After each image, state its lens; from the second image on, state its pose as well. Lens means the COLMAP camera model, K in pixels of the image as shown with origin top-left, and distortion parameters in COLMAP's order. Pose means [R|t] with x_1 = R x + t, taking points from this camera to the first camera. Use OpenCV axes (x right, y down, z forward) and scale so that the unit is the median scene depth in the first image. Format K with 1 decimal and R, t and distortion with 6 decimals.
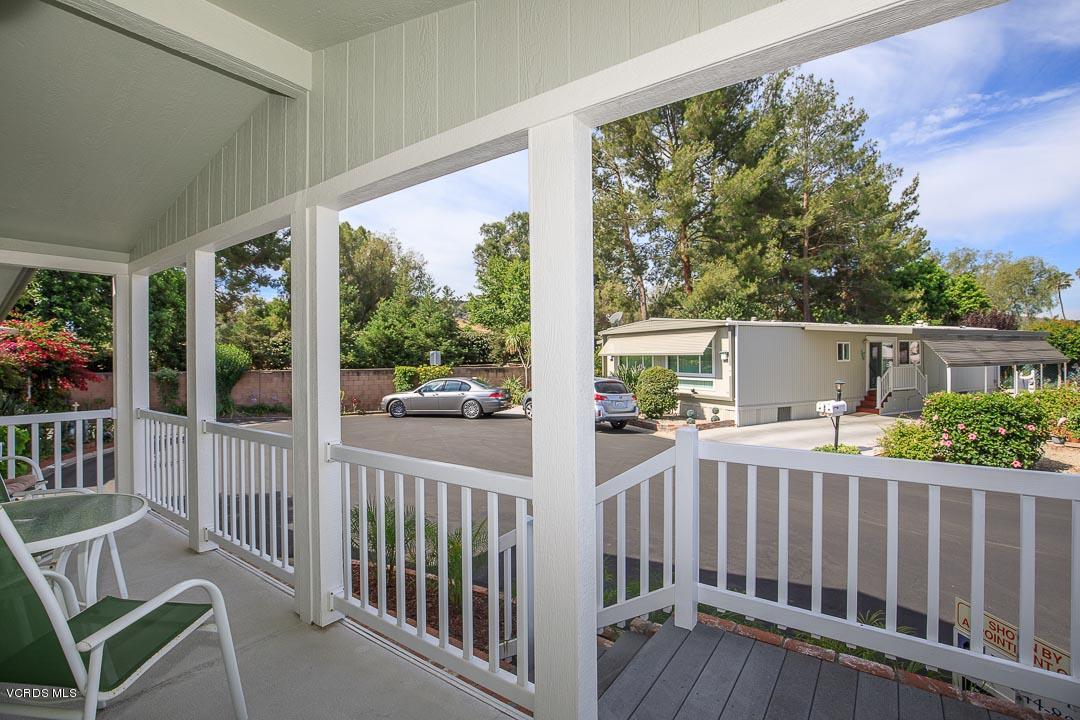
lens RADIAL K [[519.3, 0, 545.6], [0, 519.3, 355.3], [0, 0, 1]] dist [-0.025753, 0.001725]
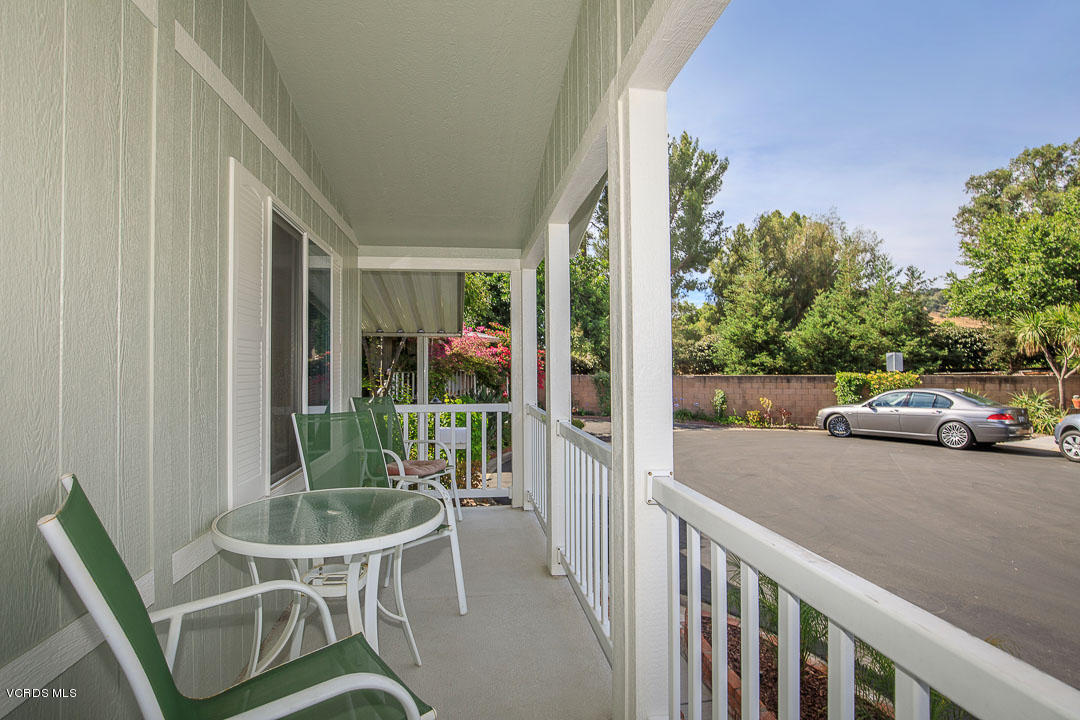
lens RADIAL K [[519.3, 0, 545.6], [0, 519.3, 355.3], [0, 0, 1]] dist [-0.025753, 0.001725]
pose [[0.682659, -0.014774, -0.730588, -0.013951], [-0.000645, 0.999783, -0.020820, 0.010753], [0.730737, 0.014684, 0.682502, 0.118270]]
